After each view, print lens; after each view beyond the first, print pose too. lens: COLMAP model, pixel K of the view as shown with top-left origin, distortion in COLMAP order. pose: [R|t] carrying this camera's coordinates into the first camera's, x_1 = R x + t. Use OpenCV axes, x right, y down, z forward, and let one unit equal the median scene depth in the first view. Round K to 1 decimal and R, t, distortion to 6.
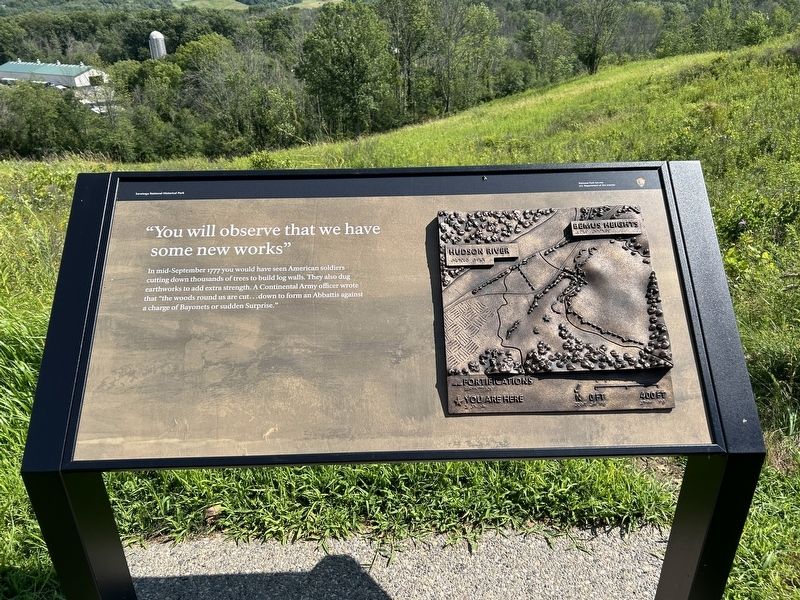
lens RADIAL K [[570.8, 0, 400.0], [0, 570.8, 300.0], [0, 0, 1]] dist [0.002039, -0.005096]
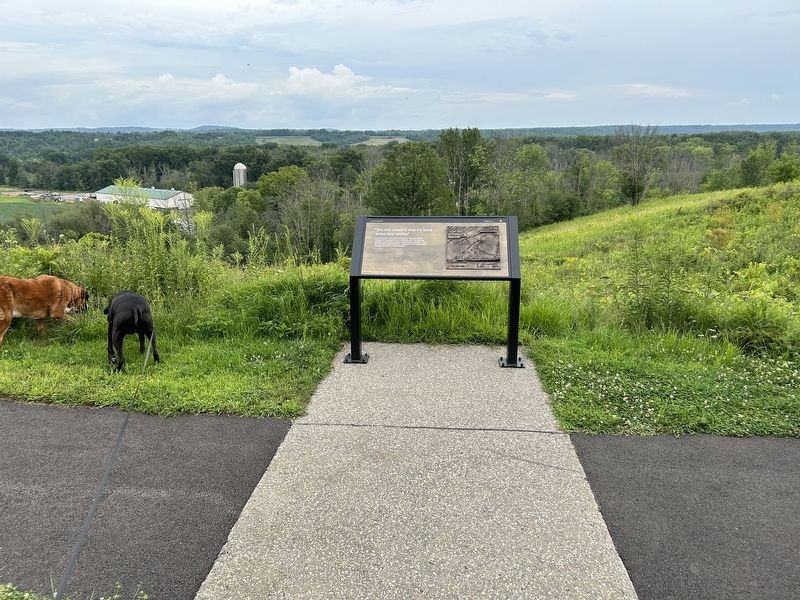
lens RADIAL K [[598.5, 0, 400.0], [0, 598.5, 300.0], [0, 0, 1]] dist [0.008454, 0.000952]
pose [[0.995187, 0.033660, -0.092035, 0.005144], [-0.052640, 0.975777, -0.212339, 0.045638], [0.082658, 0.216162, 0.972852, -0.108564]]
